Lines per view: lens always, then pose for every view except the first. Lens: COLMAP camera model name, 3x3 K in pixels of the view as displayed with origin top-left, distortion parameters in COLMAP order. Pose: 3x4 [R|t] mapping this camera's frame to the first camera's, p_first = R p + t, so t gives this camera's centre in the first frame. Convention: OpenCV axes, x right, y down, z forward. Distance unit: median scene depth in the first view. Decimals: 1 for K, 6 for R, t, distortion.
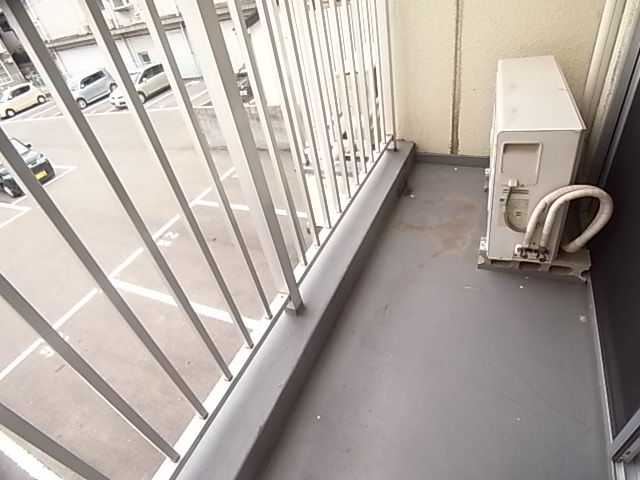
lens RADIAL K [[360.8, 0, 319.7], [0, 360.8, 235.6], [0, 0, 1]] dist [-0.078948, 0.020841]
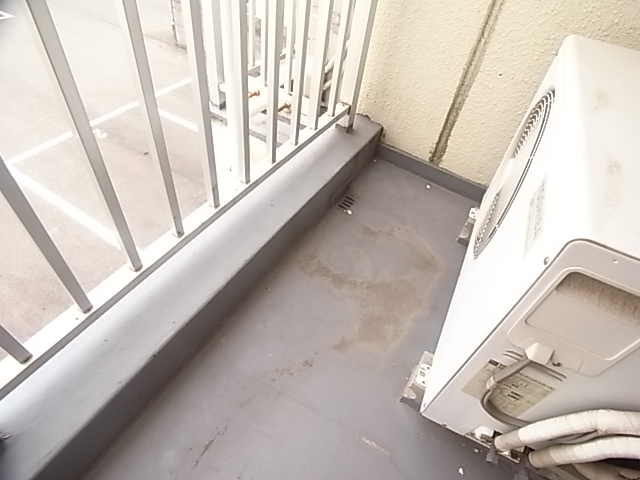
lens RADIAL K [[360.8, 0, 319.7], [0, 360.8, 235.6], [0, 0, 1]] dist [-0.078948, 0.020841]
pose [[0.953767, 0.266597, 0.138759, 0.130706], [-0.285356, 0.948193, 0.139650, -0.142944], [-0.094340, -0.172790, 0.980430, 0.376873]]
